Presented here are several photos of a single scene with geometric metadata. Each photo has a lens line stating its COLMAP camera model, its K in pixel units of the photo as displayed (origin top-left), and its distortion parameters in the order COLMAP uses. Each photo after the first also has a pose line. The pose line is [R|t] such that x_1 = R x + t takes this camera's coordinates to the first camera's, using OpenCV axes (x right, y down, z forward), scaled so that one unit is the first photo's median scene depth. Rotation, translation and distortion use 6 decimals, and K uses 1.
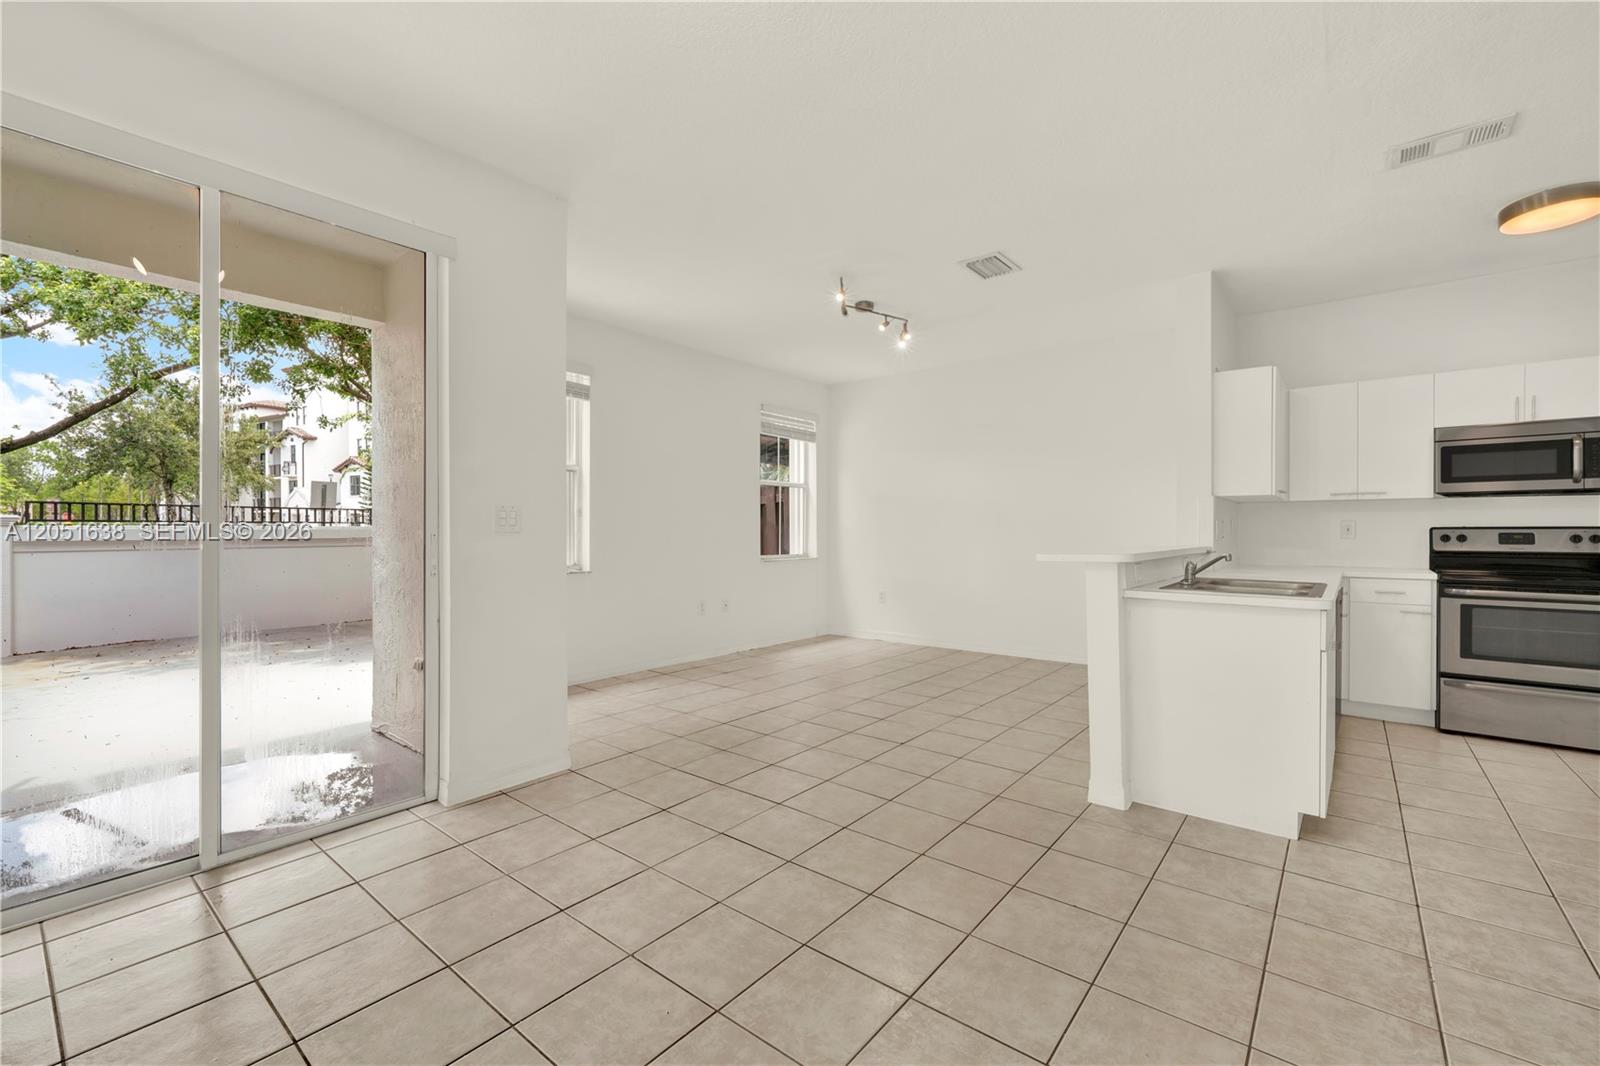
lens RADIAL K [[679.0, 0, 794.2], [0, 679.0, 535.0], [0, 0, 1]] dist [-0.005321, 0.001544]
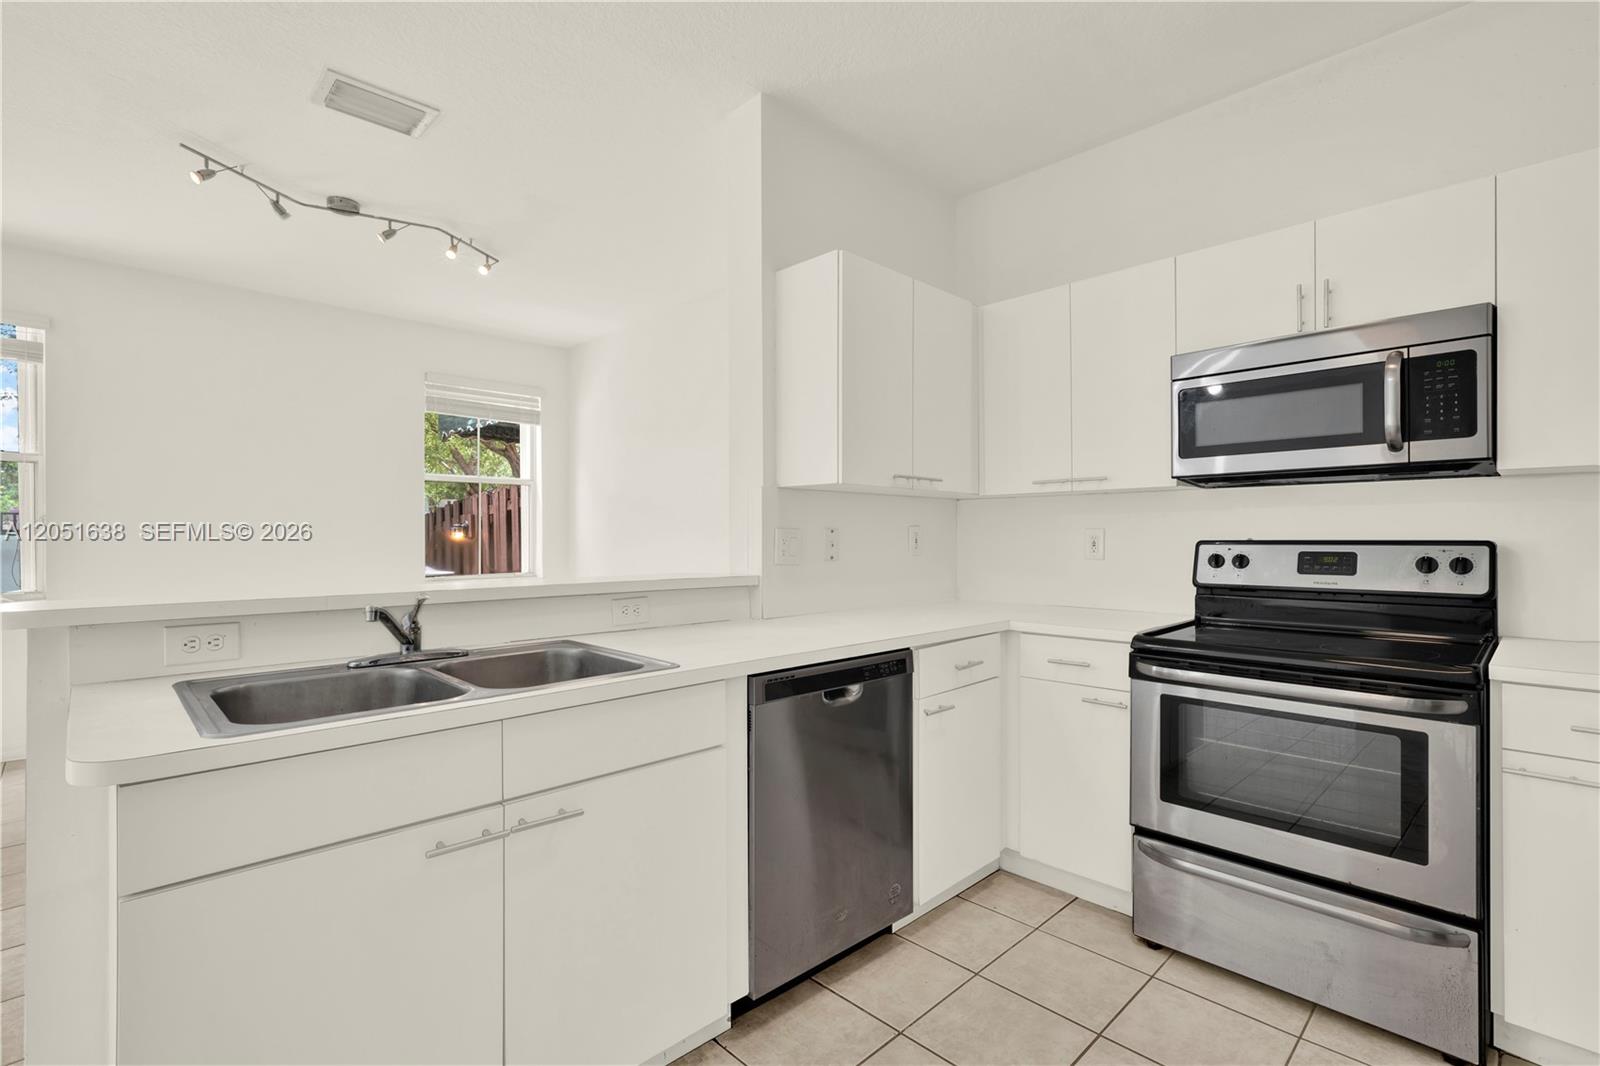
lens RADIAL K [[741.1, 0, 801.5], [0, 741.1, 536.1], [0, 0, 1]] dist [-0.001638, 0.001835]
pose [[0.994138, -0.003418, -0.108067, 0.668406], [0.002760, 0.999977, -0.006245, -0.011905], [0.108086, 0.005910, 0.994124, 0.360422]]
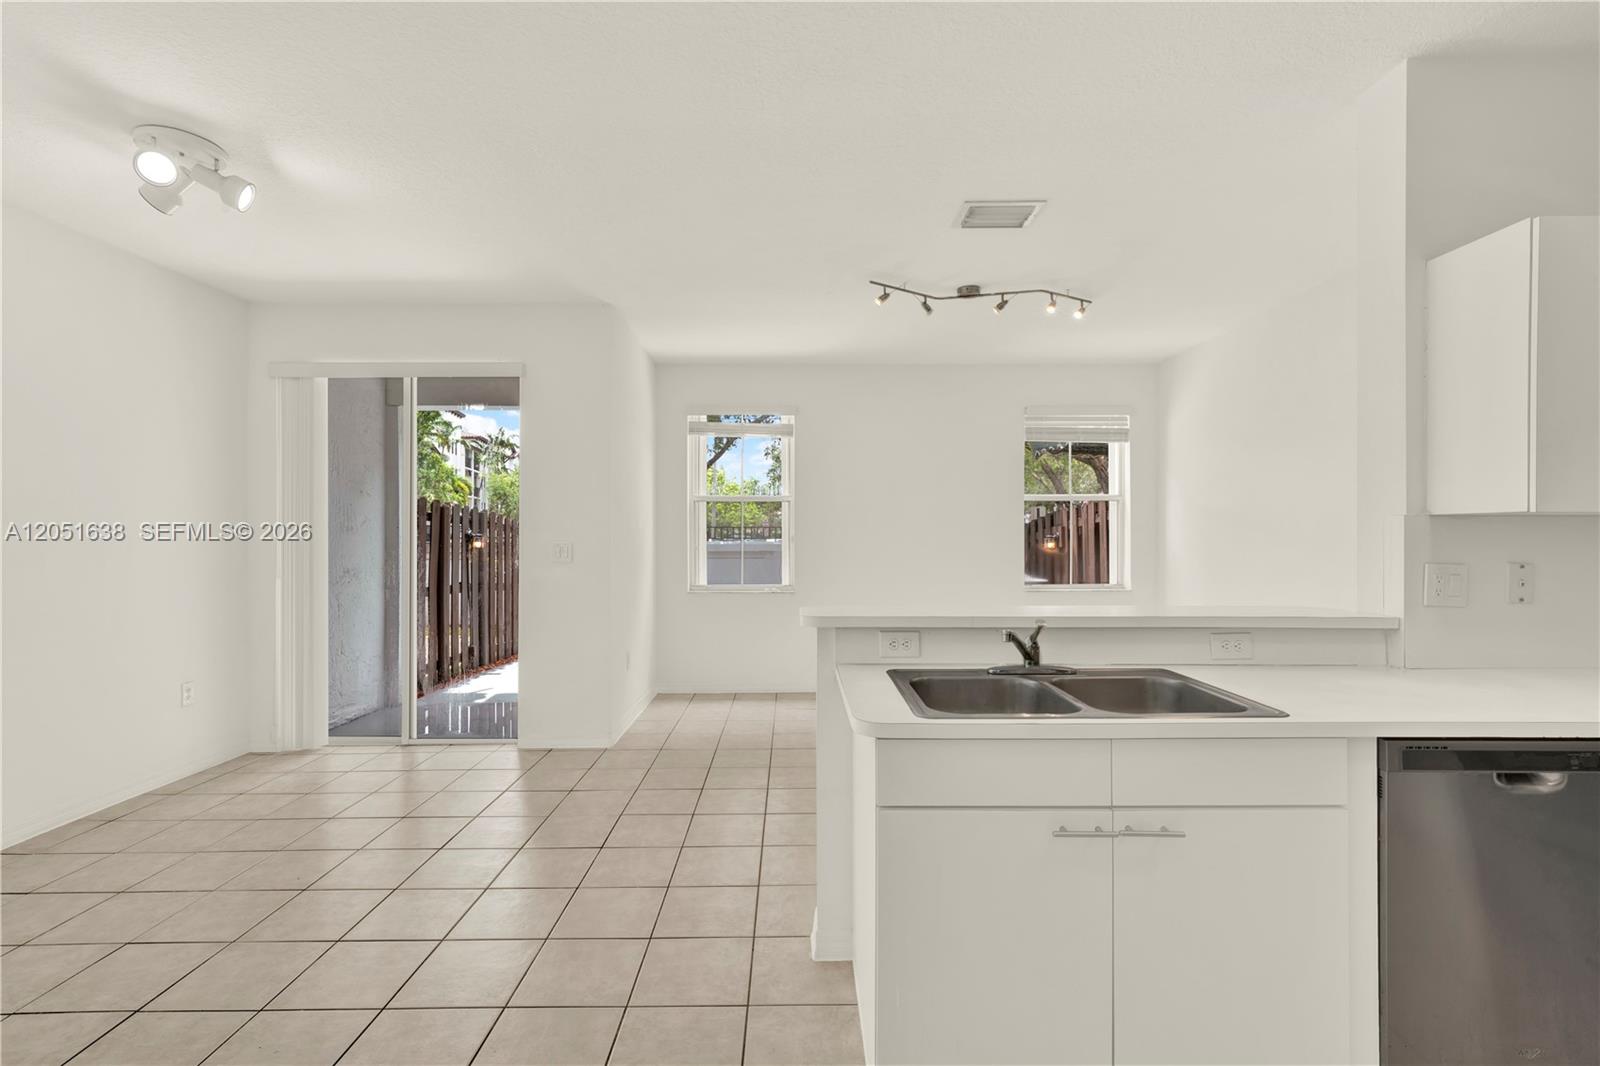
lens RADIAL K [[709.6, 0, 791.3], [0, 709.6, 541.7], [0, 0, 1]] dist [-0.000513, -0.000575]
pose [[0.633842, 0.001643, -0.773461, 0.683304], [-0.001628, 0.999998, 0.000789, -0.035835], [0.773461, 0.000759, 0.633843, 0.306358]]
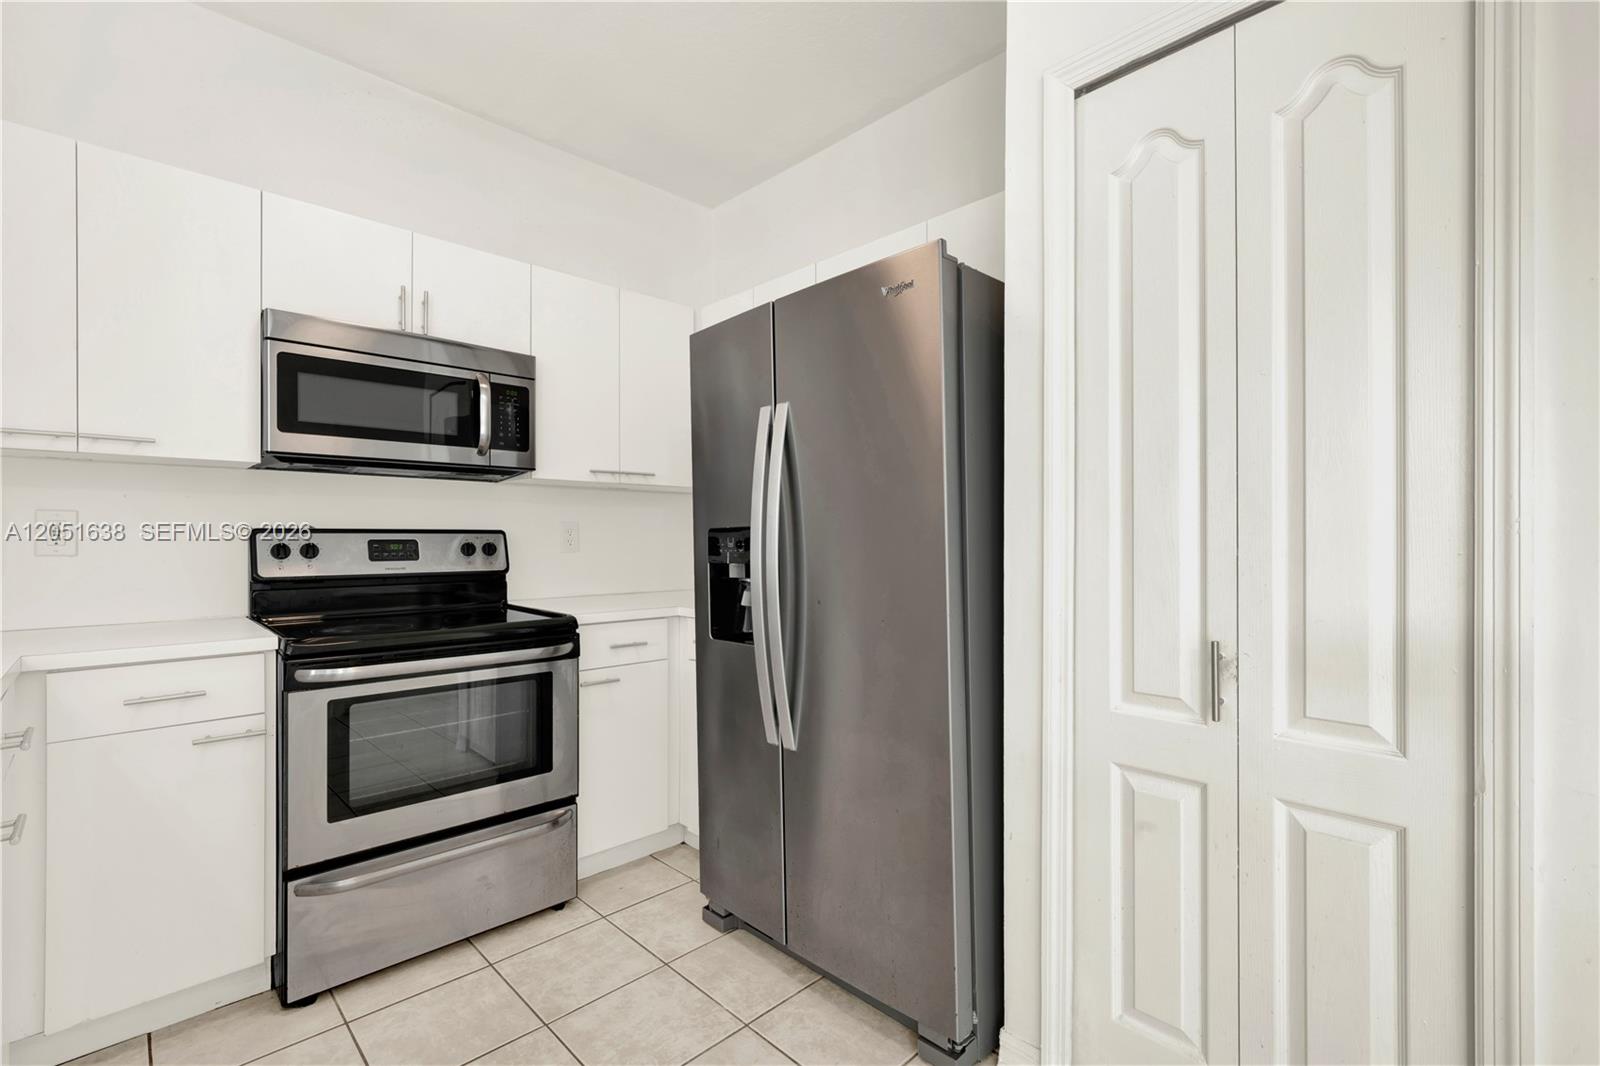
lens RADIAL K [[709.6, 0, 796.6], [0, 709.6, 539.6], [0, 0, 1]] dist [-0.000513, -0.000575]
pose [[0.116578, -0.002961, 0.993177, 0.482649], [0.002809, 0.999993, 0.002651, -0.003742], [-0.993178, 0.002481, 0.116585, 0.551880]]
